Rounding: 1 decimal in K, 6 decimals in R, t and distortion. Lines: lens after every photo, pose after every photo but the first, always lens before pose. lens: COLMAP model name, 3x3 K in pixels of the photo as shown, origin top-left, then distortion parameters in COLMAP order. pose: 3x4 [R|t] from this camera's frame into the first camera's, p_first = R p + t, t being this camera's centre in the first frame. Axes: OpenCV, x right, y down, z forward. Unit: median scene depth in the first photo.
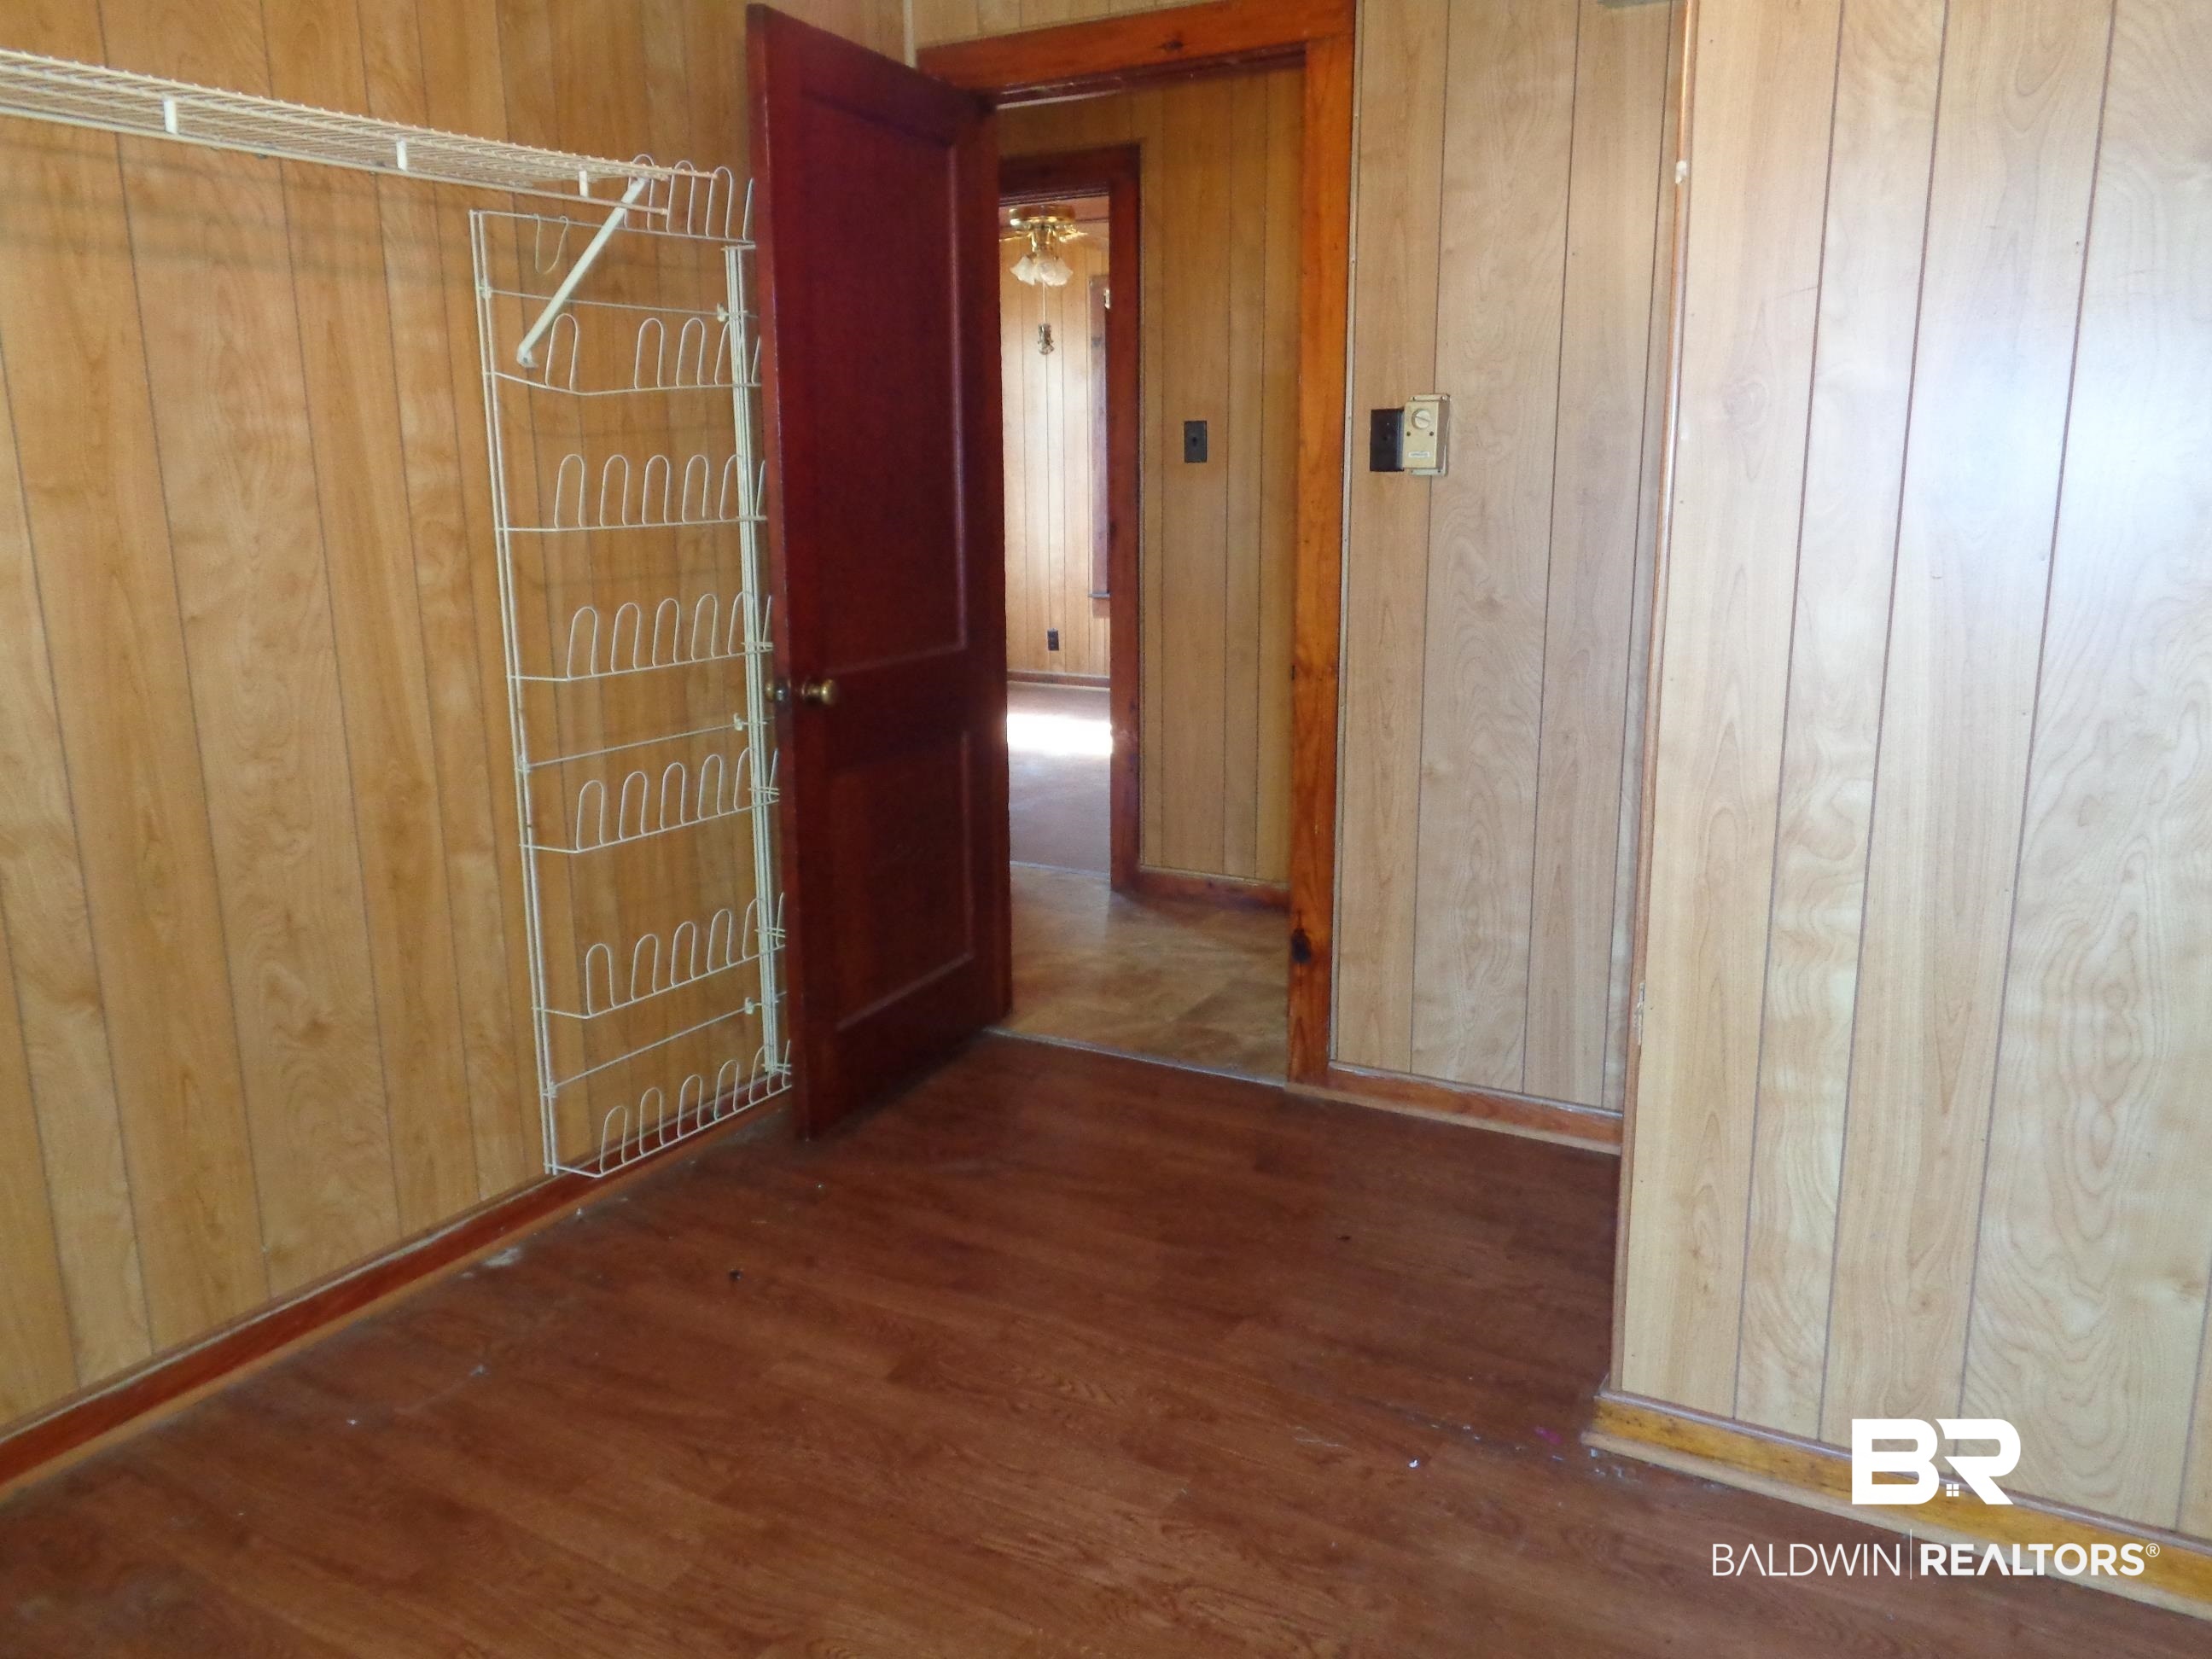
lens RADIAL K [[1676.2, 0, 1105.8], [0, 1676.2, 838.4], [0, 0, 1]] dist [0.006359, 0.006005]
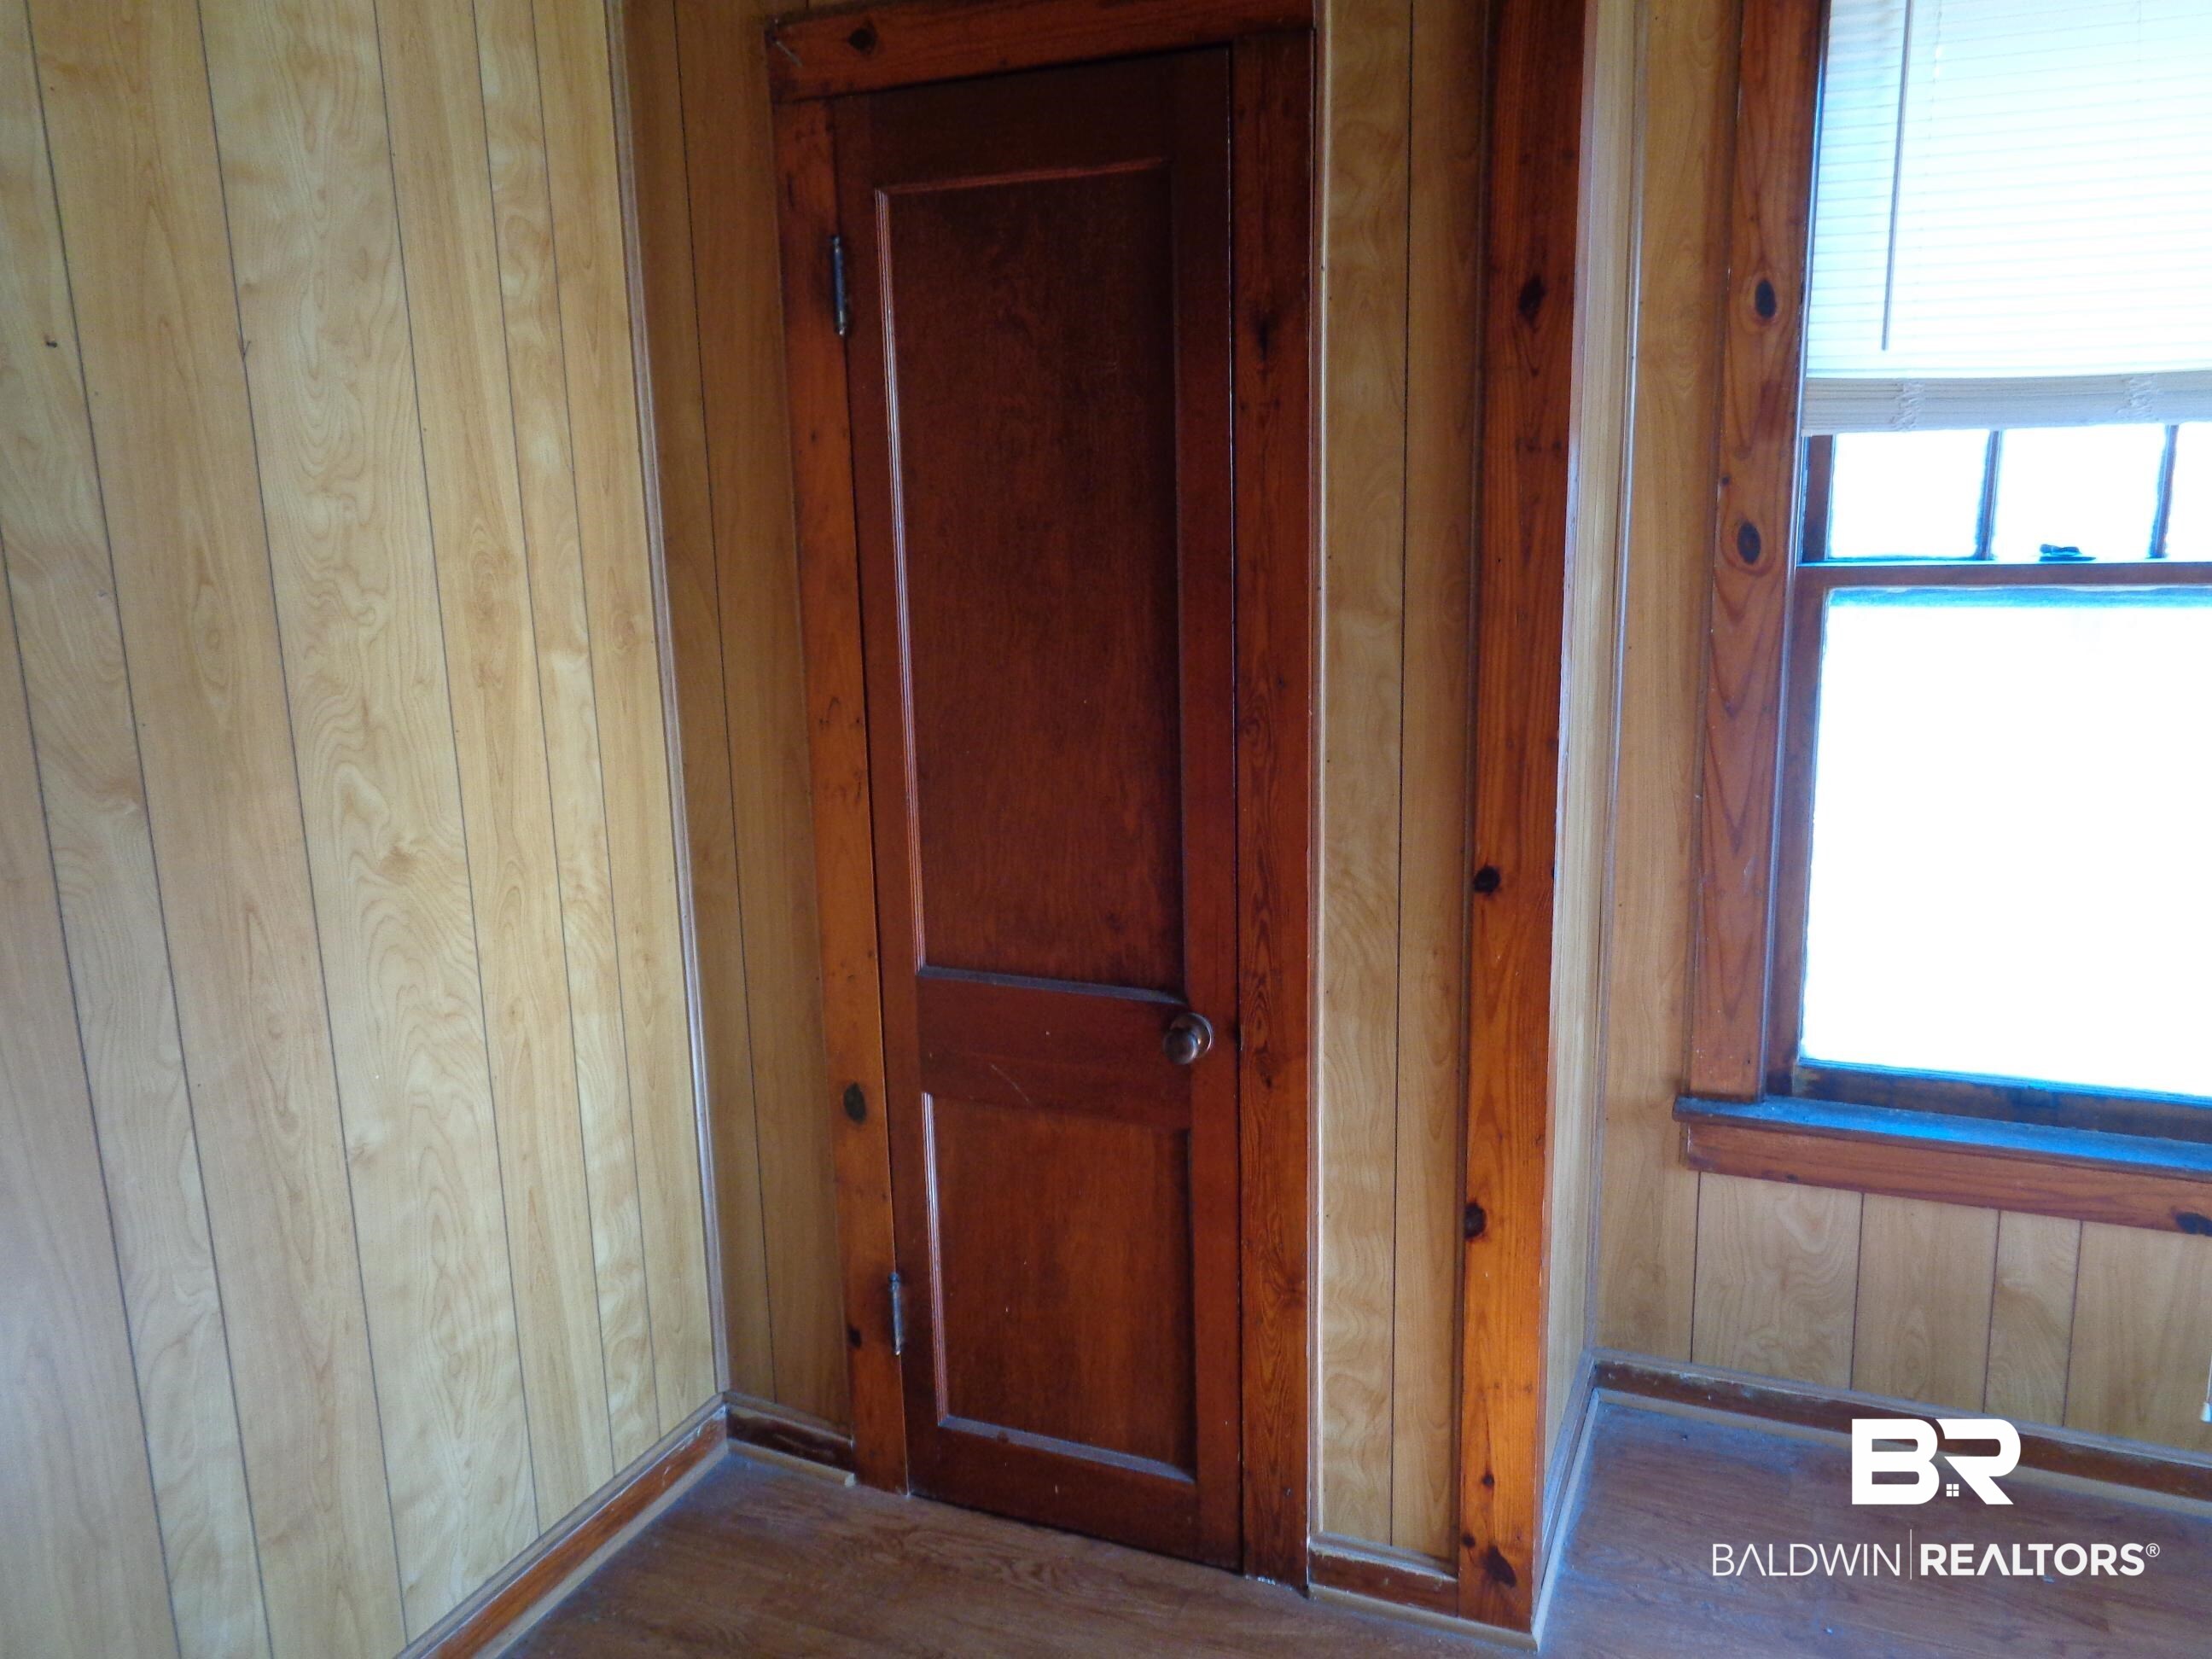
lens RADIAL K [[1676.2, 0, 1104.7], [0, 1676.2, 827.3], [0, 0, 1]] dist [0.006359, 0.006005]
pose [[0.992386, -0.042069, 0.115761, -0.260569], [0.043551, 0.998998, -0.010306, -0.492587], [-0.115211, 0.015269, 0.993224, 0.072103]]
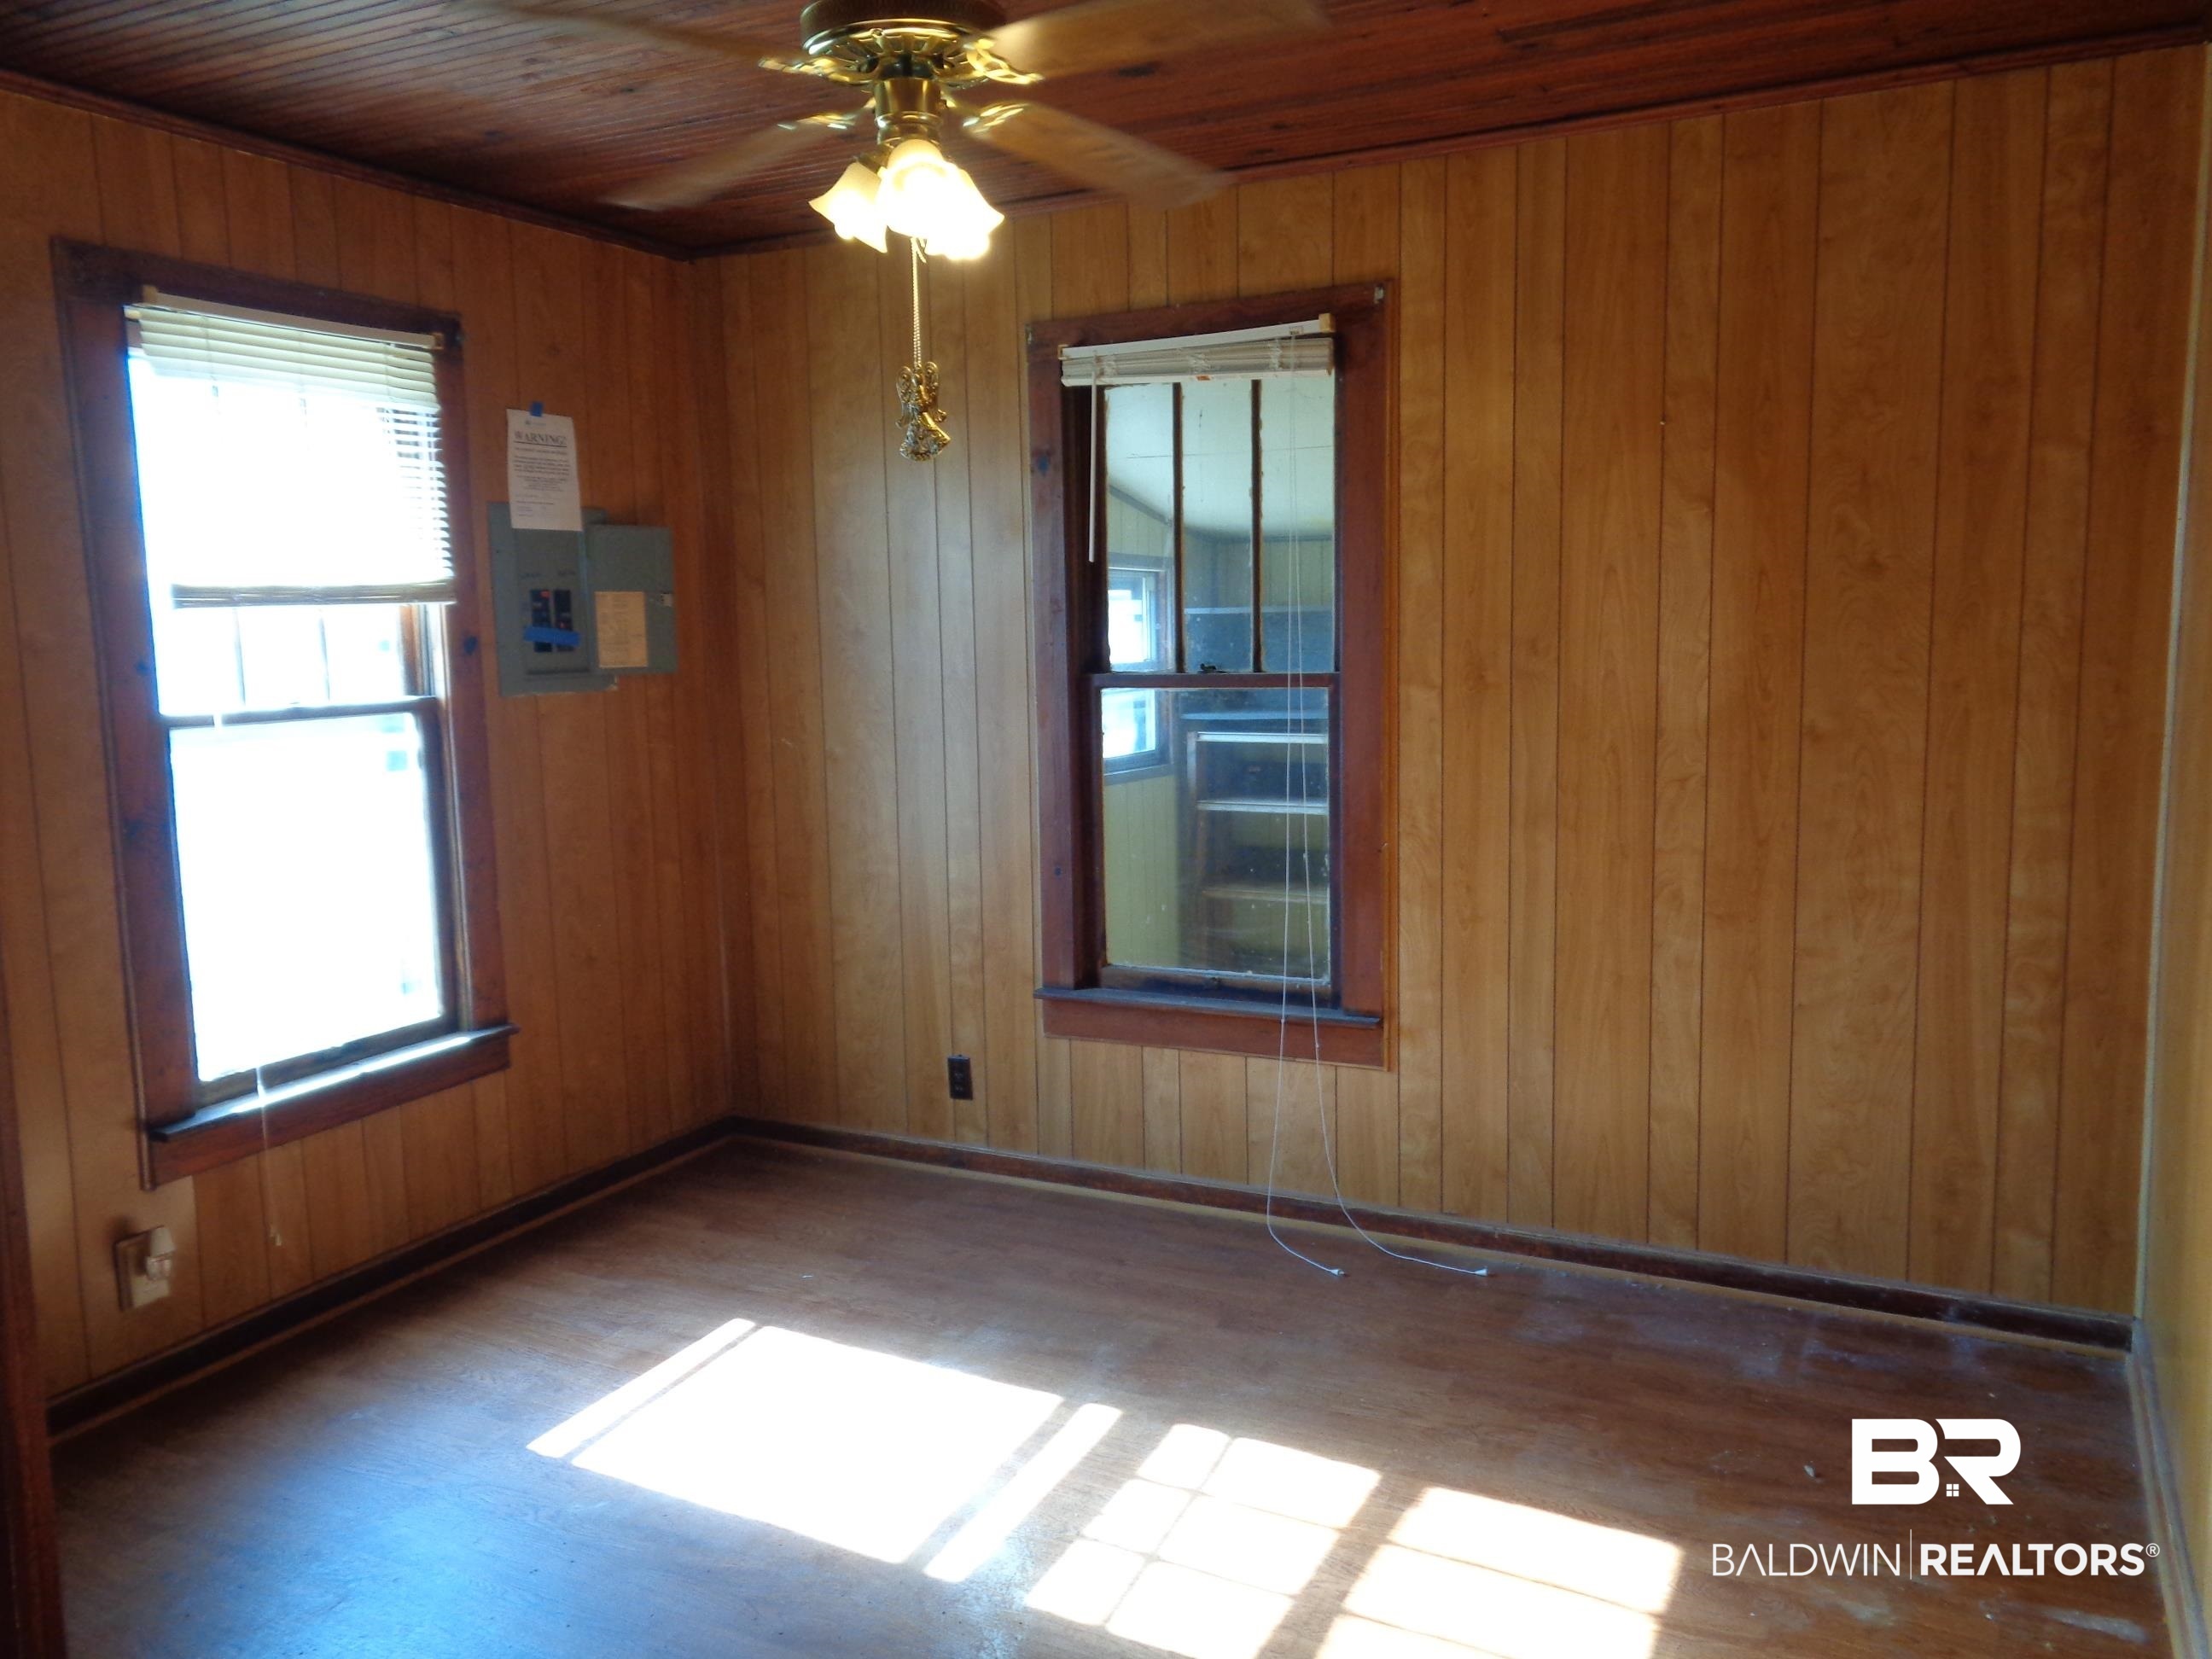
lens RADIAL K [[1676.2, 0, 1112.2], [0, 1676.2, 830.3], [0, 0, 1]] dist [0.006359, 0.006005]
pose [[0.059005, 0.126291, -0.990237, 0.849799], [-0.201159, 0.973121, 0.112122, -0.317247], [0.977780, 0.192580, 0.082824, 0.244769]]
